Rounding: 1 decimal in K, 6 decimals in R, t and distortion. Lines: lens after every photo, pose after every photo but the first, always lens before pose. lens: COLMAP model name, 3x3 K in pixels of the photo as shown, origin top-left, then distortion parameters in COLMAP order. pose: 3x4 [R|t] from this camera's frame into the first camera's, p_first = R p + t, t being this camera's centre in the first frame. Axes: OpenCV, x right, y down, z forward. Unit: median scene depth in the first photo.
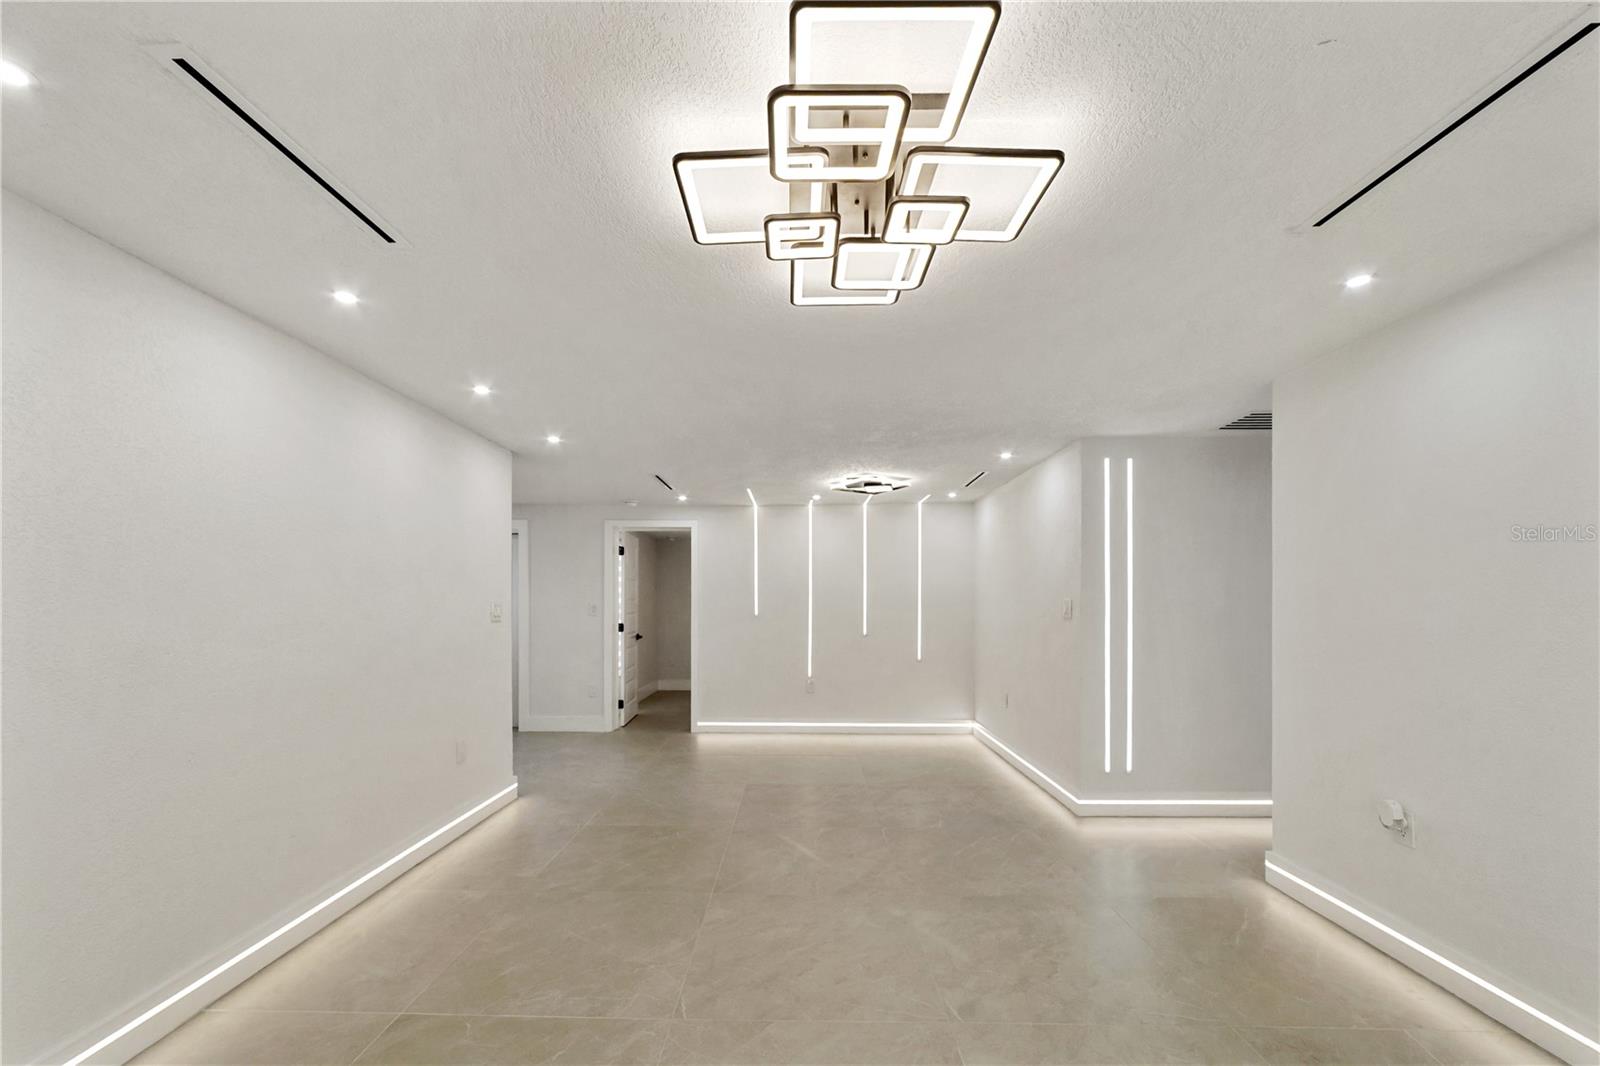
lens RADIAL K [[629.6, 0, 813.8], [0, 629.6, 600.6], [0, 0, 1]] dist [-0.006571, 0.001419]
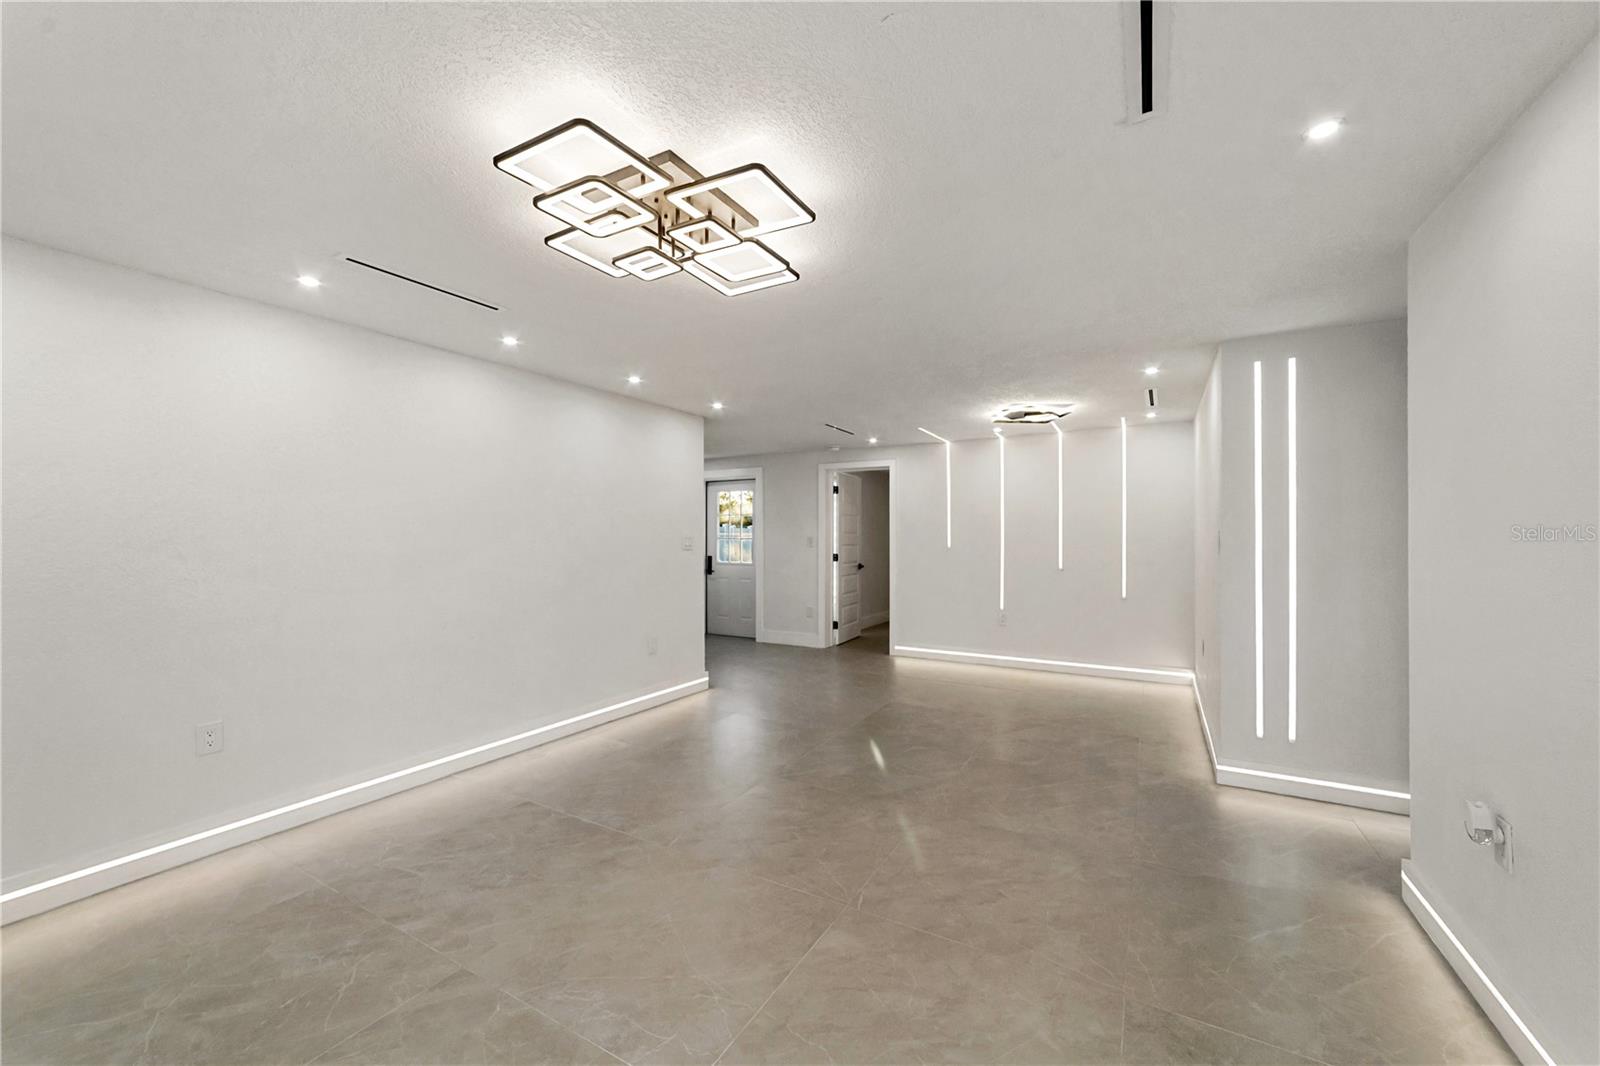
lens RADIAL K [[629.6, 0, 832.0], [0, 629.6, 535.3], [0, 0, 1]] dist [-0.006571, 0.001419]
pose [[0.880400, -0.000289, -0.474231, 0.283707], [0.000872, 0.999999, 0.001010, 0.001823], [0.474230, -0.001303, 0.880400, -0.002171]]
